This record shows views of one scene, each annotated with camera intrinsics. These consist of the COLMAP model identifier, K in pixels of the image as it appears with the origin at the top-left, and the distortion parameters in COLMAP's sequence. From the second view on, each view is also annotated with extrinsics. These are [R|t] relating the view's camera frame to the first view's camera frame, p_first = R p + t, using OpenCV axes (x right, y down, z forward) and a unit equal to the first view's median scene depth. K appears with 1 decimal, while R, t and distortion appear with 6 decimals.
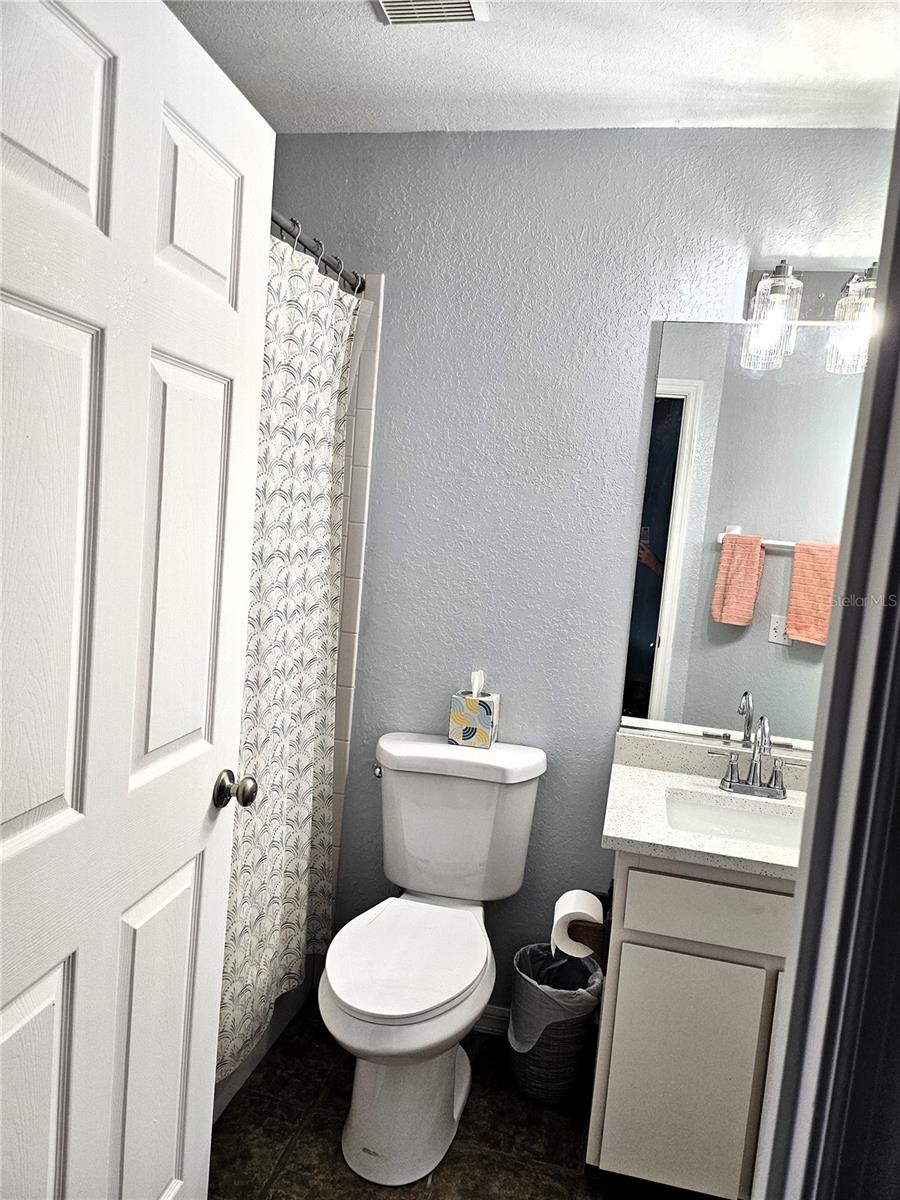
lens RADIAL K [[842.7, 0, 445.5], [0, 842.7, 604.4], [0, 0, 1]] dist [0.057815, -0.046510]
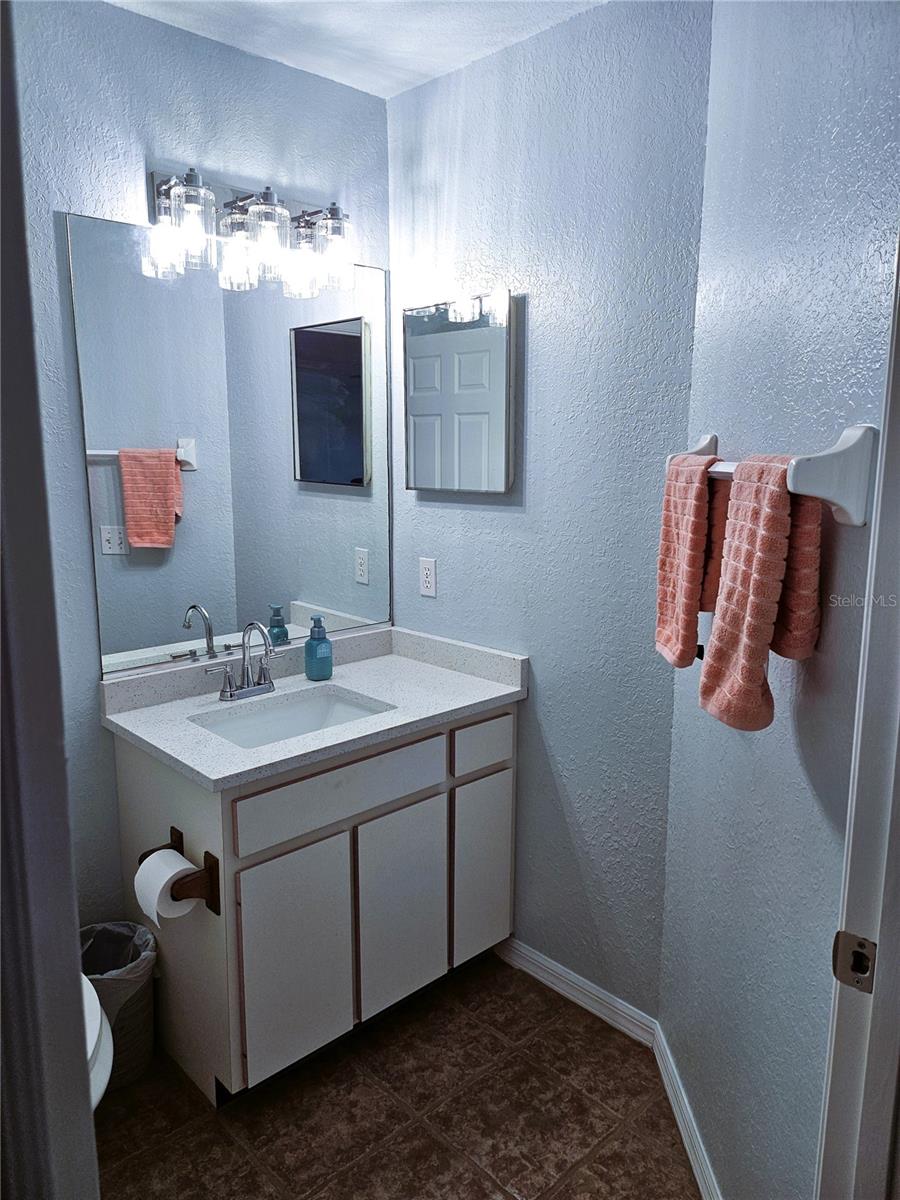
lens RADIAL K [[842.7, 0, 447.4], [0, 842.7, 594.2], [0, 0, 1]] dist [0.057815, -0.046510]
pose [[0.569698, -0.226669, 0.789978, -0.308793], [0.136235, 0.973962, 0.181213, -0.060047], [-0.810484, 0.004386, 0.585745, 0.176483]]
